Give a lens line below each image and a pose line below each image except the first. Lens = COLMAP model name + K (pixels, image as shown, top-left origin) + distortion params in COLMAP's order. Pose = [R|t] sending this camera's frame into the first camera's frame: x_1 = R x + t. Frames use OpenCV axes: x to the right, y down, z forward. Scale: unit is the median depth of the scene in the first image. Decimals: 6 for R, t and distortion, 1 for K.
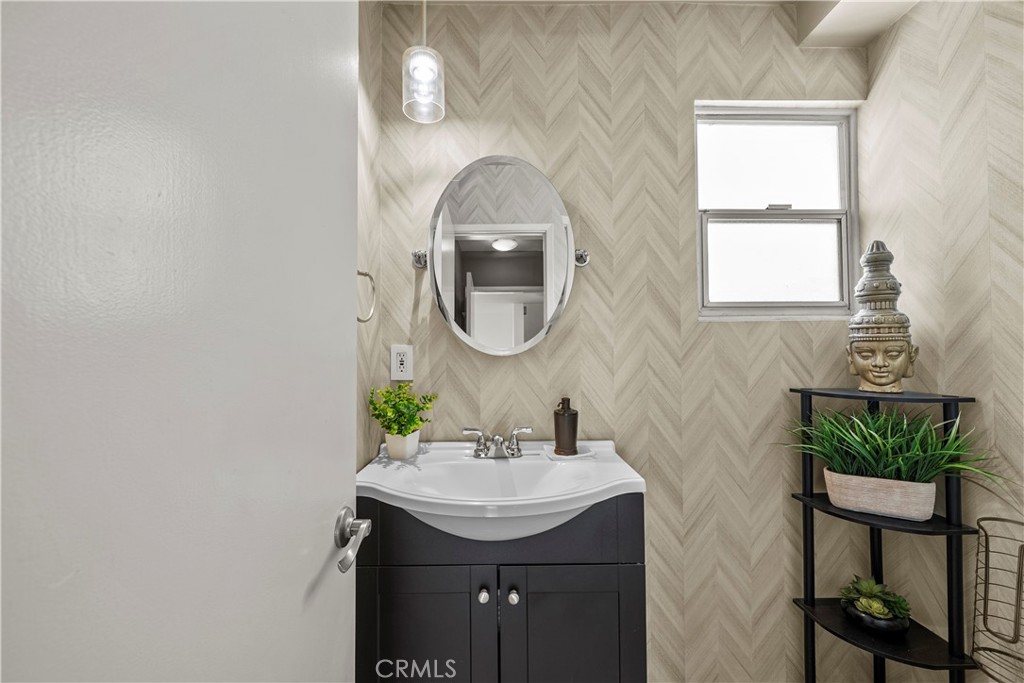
lens RADIAL K [[407.6, 0, 512.0], [0, 407.6, 341.9], [0, 0, 1]] dist [-0.000298, 0.000548]
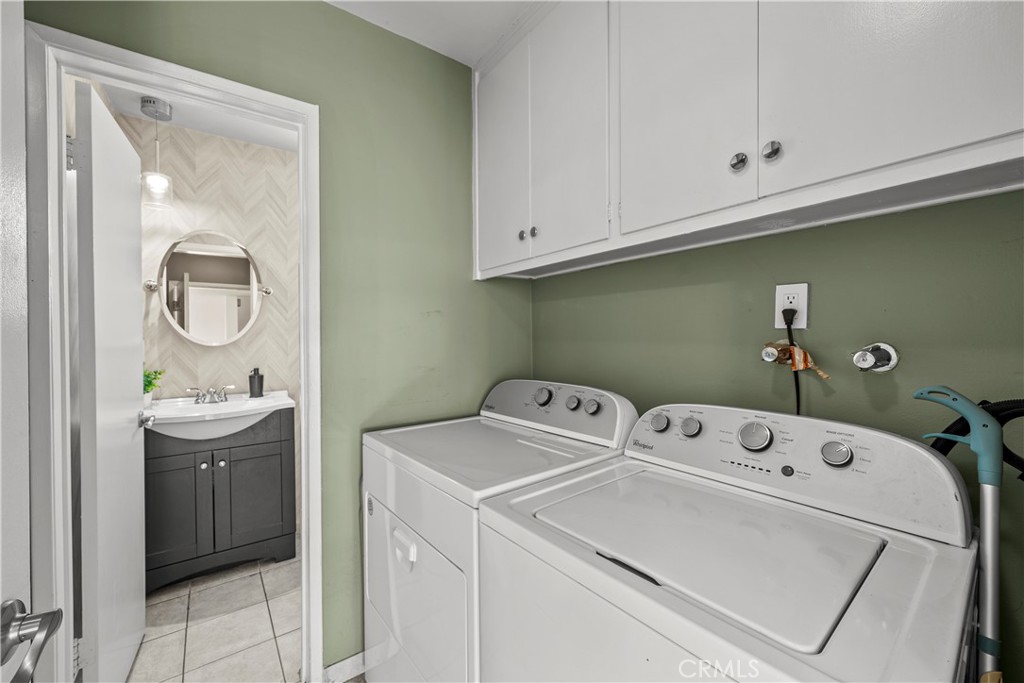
lens RADIAL K [[407.6, 0, 505.8], [0, 407.6, 338.4], [0, 0, 1]] dist [-0.000298, 0.000548]
pose [[0.823721, -0.004073, 0.566981, 0.014672], [-0.005963, 0.999857, 0.015845, -0.031531], [-0.566964, -0.016433, 0.823578, -1.090466]]
